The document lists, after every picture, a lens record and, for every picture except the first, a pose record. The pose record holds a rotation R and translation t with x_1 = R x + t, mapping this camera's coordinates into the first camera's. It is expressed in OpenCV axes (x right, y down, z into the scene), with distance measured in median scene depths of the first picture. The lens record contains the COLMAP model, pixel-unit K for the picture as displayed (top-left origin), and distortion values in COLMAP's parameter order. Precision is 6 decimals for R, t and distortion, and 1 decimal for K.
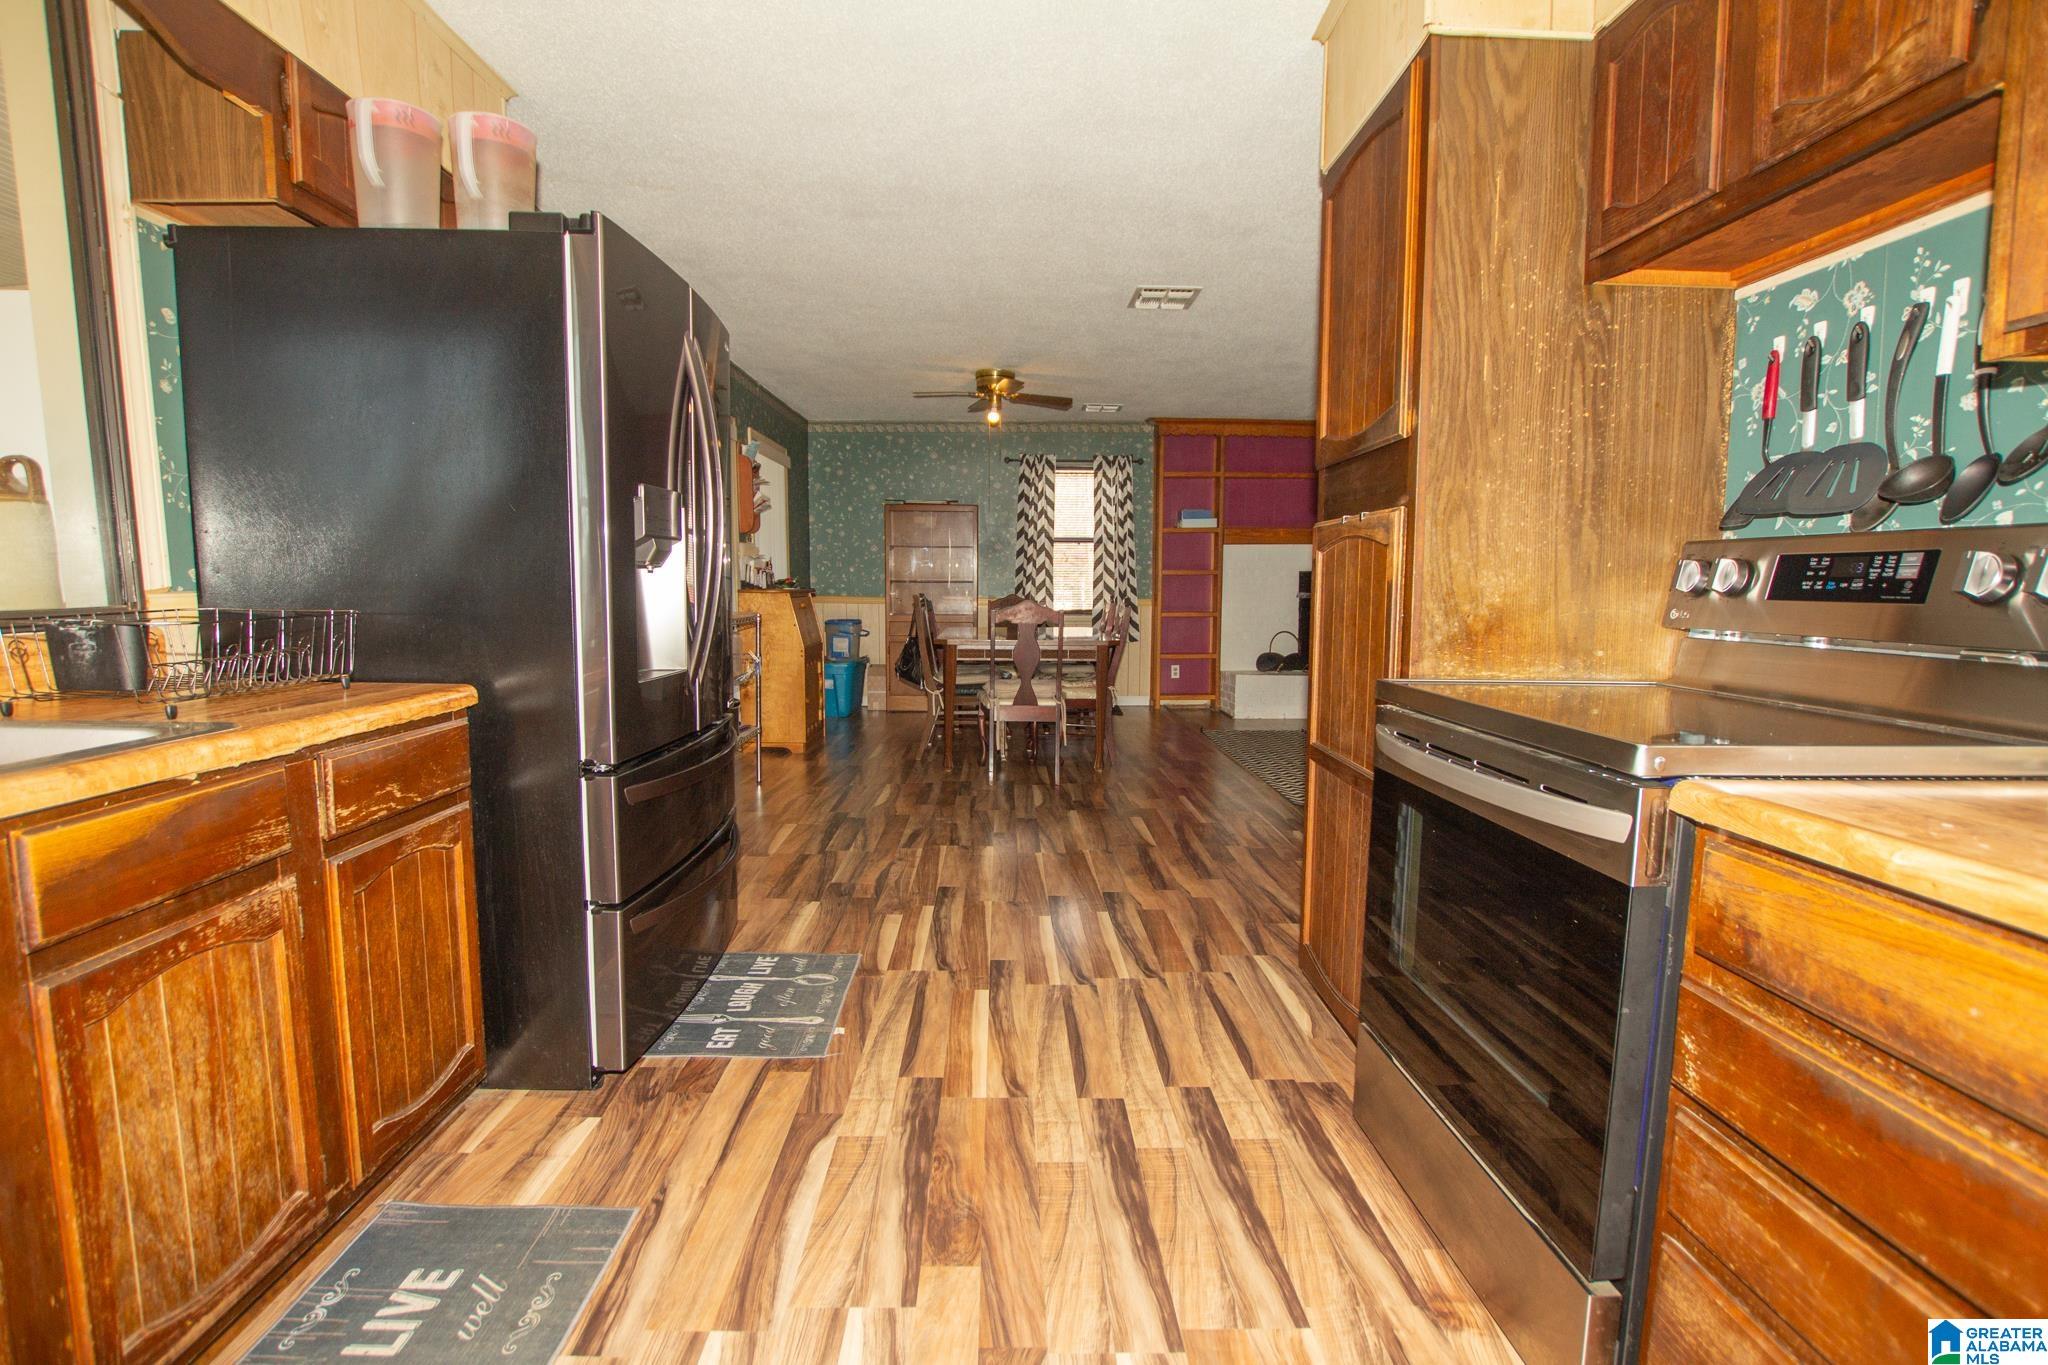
lens RADIAL K [[964.3, 0, 1016.3], [0, 964.3, 694.9], [0, 0, 1]] dist [-0.033605, 0.005966]
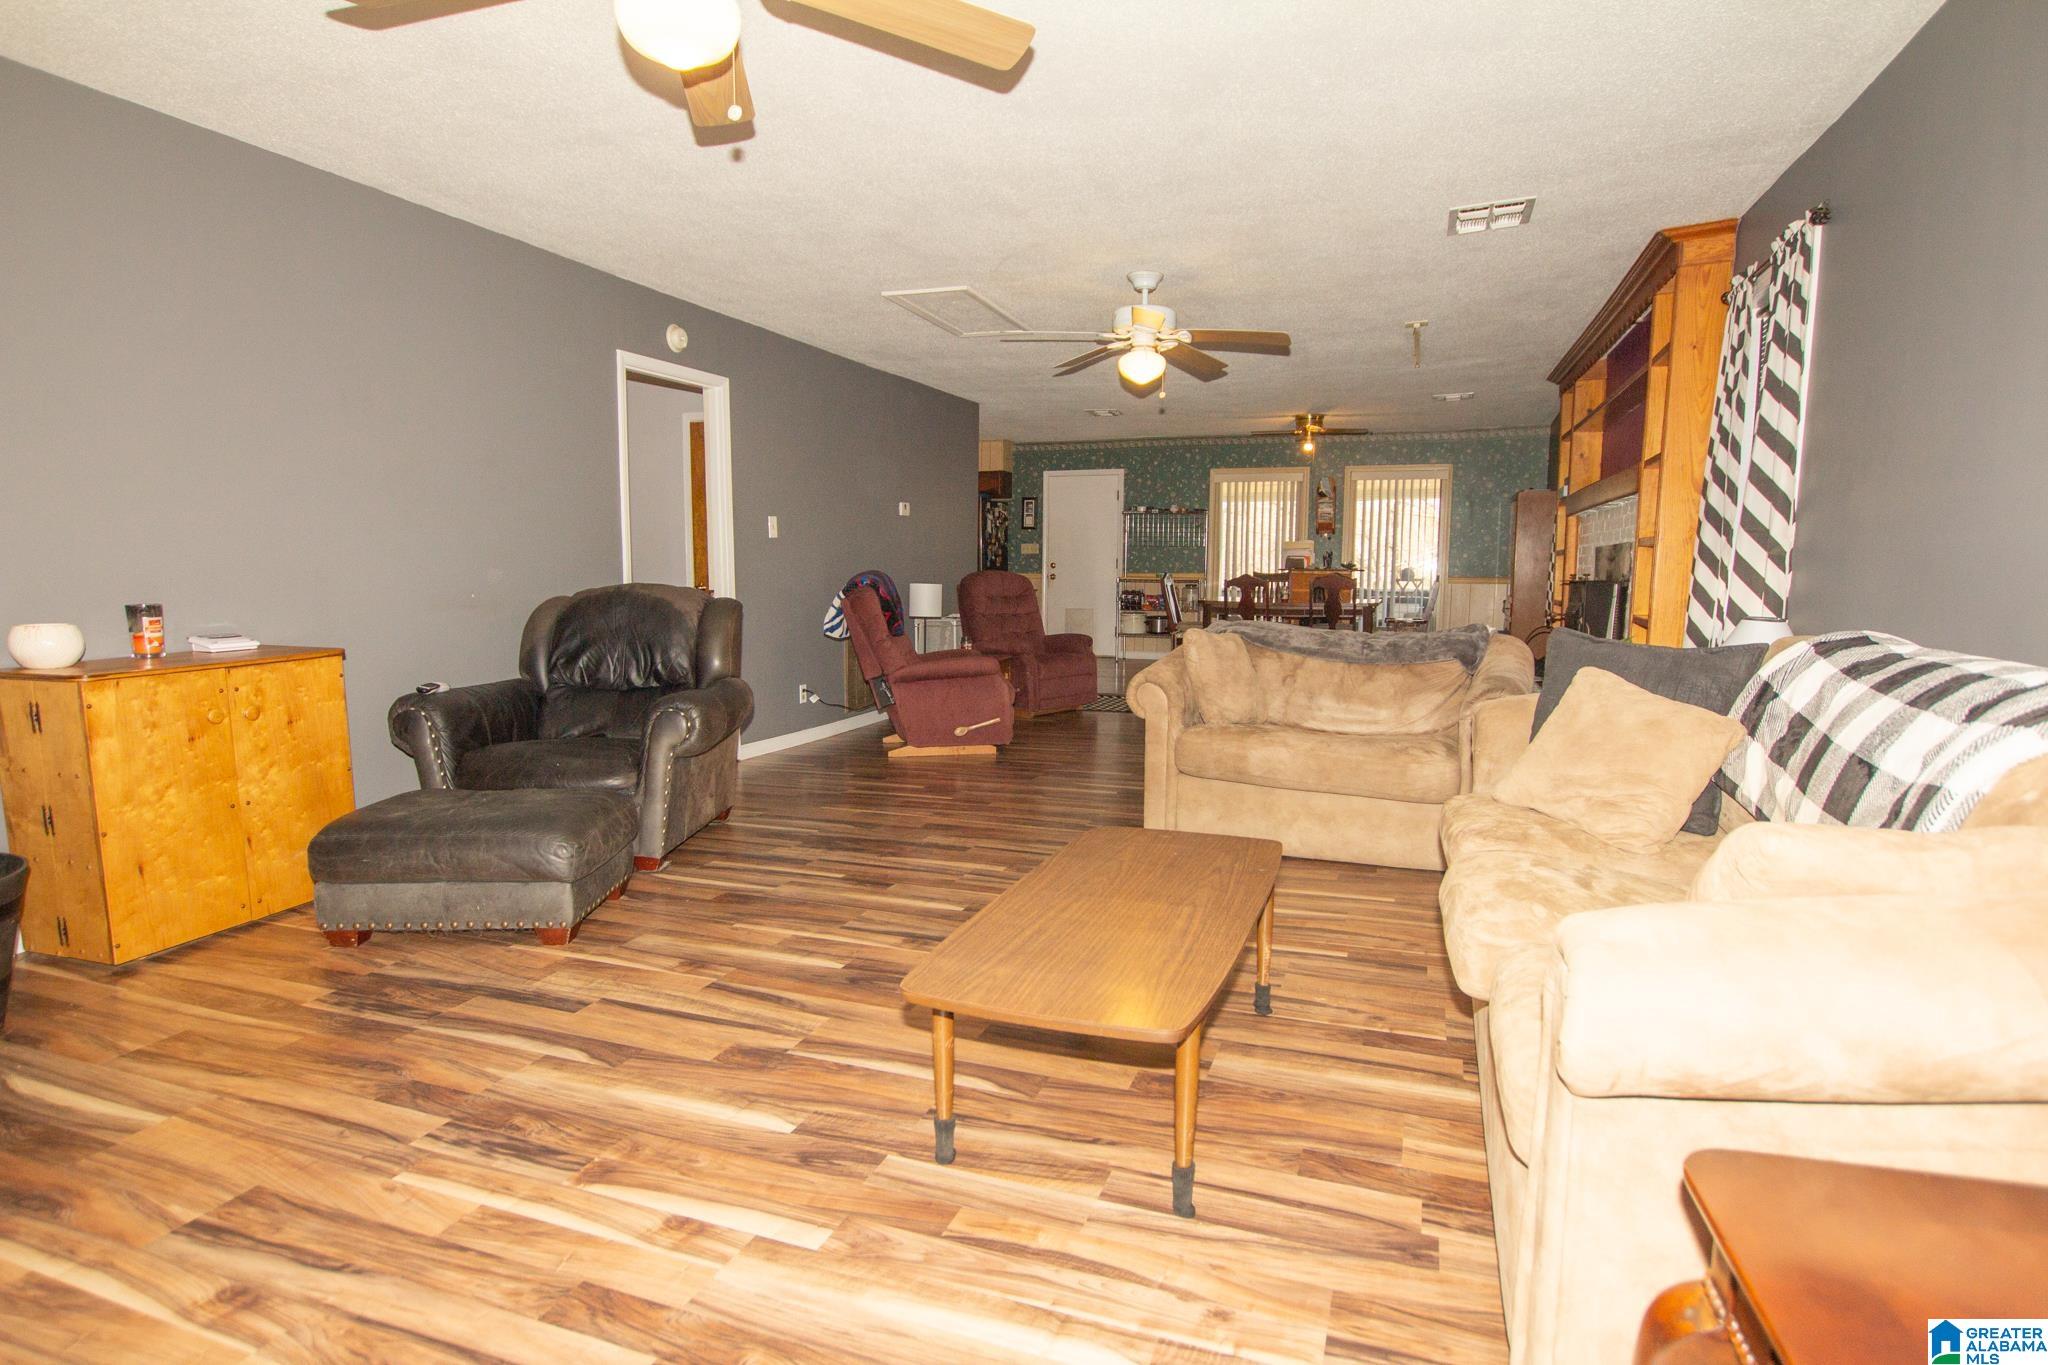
lens RADIAL K [[1095.9, 0, 1029.0], [0, 1095.9, 694.5], [0, 0, 1]] dist [-0.023584, 0.001964]
pose [[-0.354946, 0.103165, -0.929177, 4.477275], [-0.115591, 0.981424, 0.153121, -0.355330], [0.927714, 0.161754, -0.336427, 3.310468]]
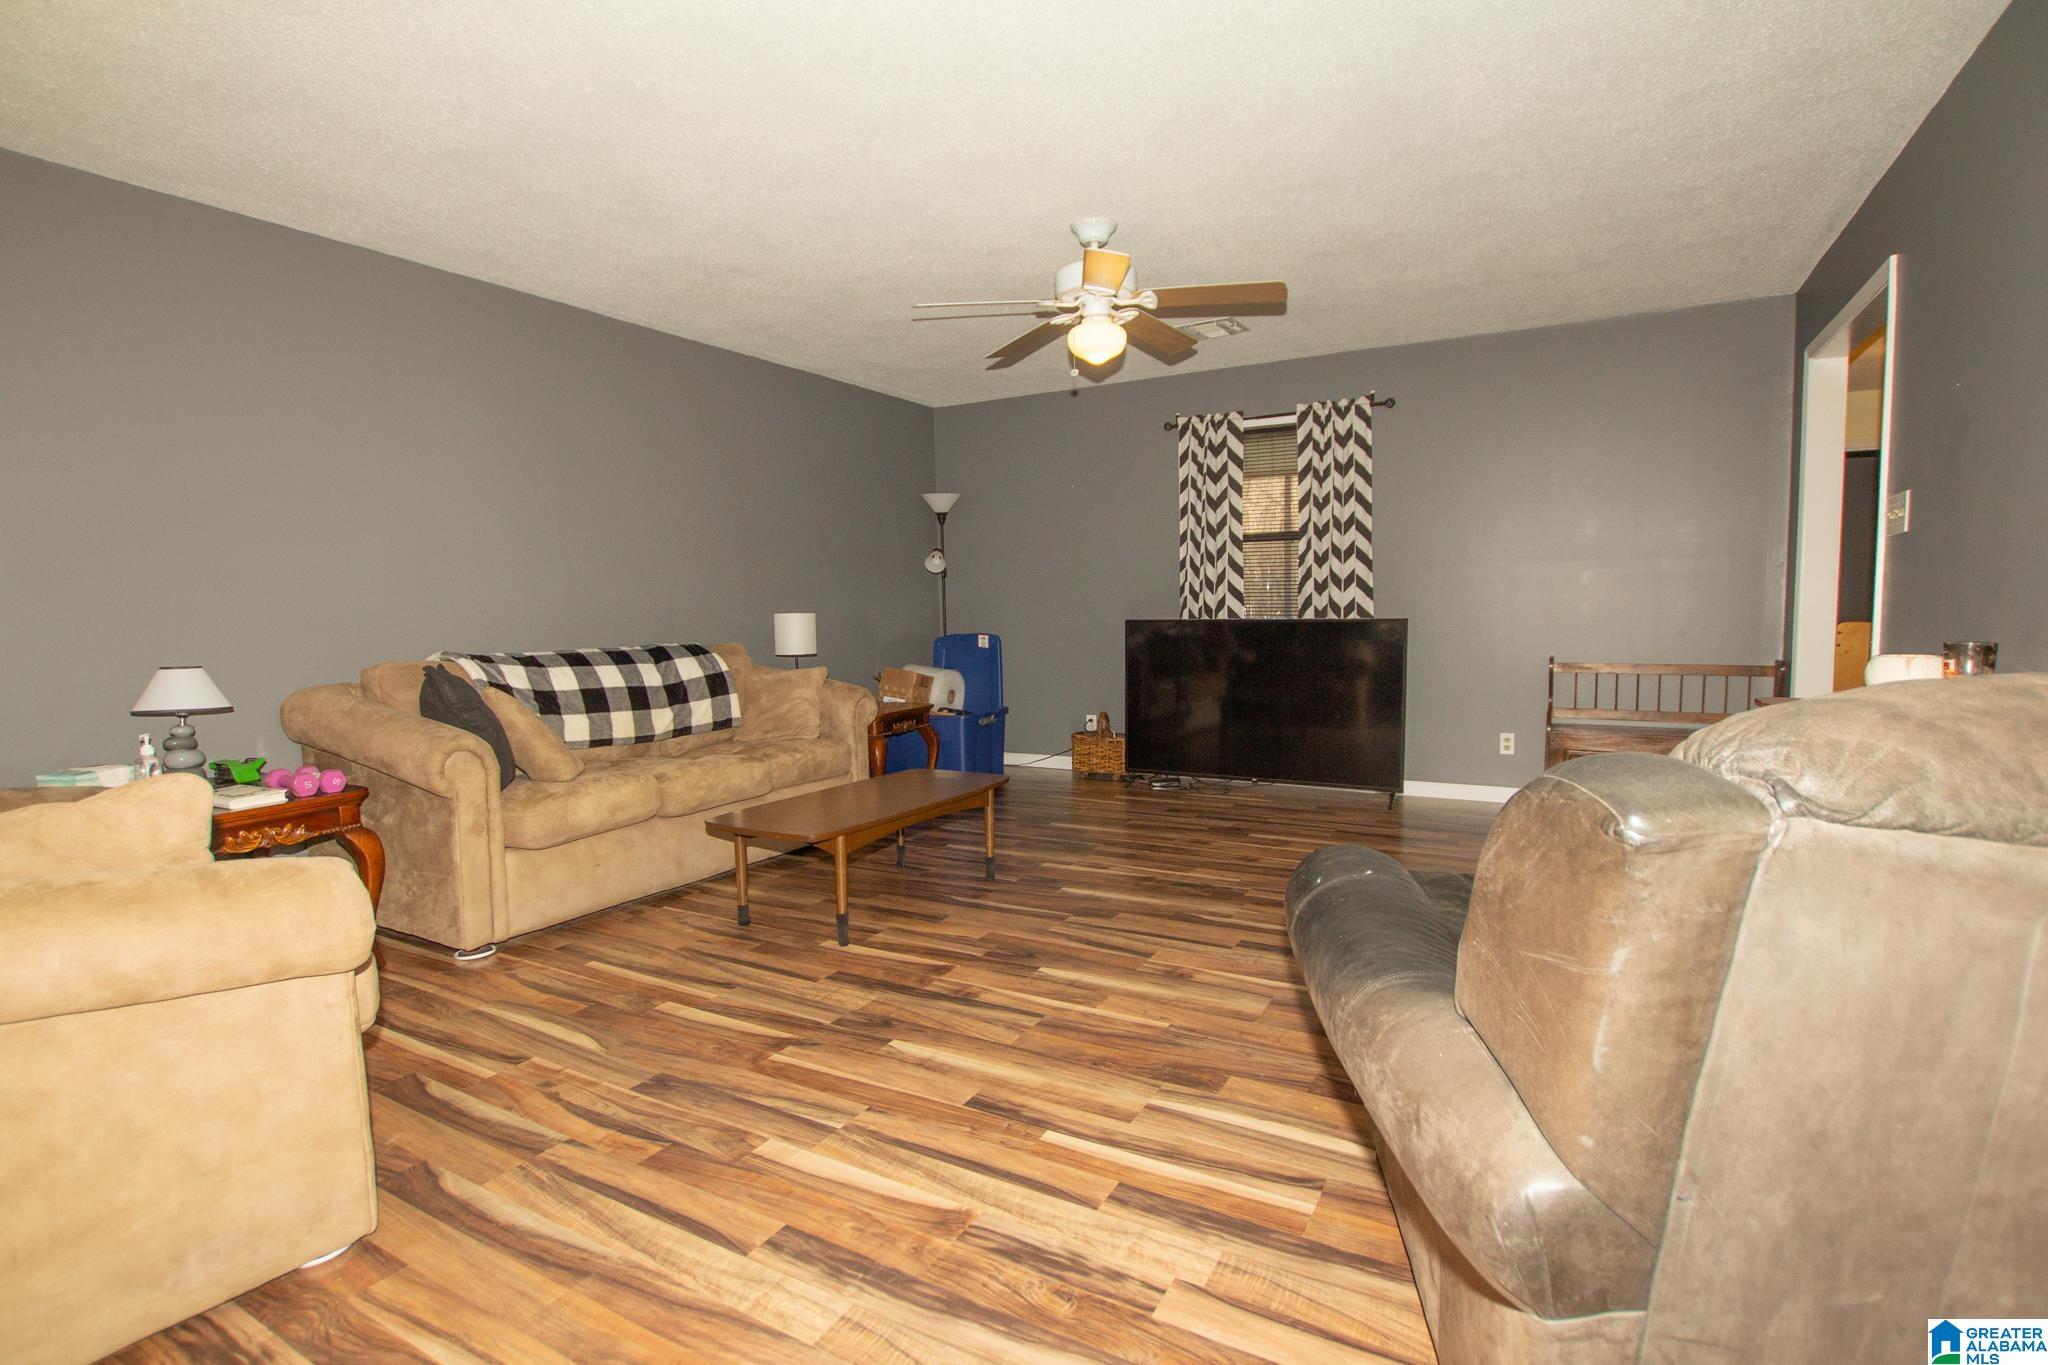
lens RADIAL K [[964.3, 0, 1016.3], [0, 964.3, 694.9], [0, 0, 1]] dist [-0.033605, 0.005966]
pose [[0.515999, -0.091504, 0.851688, 2.328889], [0.120844, 0.992110, 0.033377, -0.212479], [-0.848022, 0.085699, 0.522986, 2.059191]]
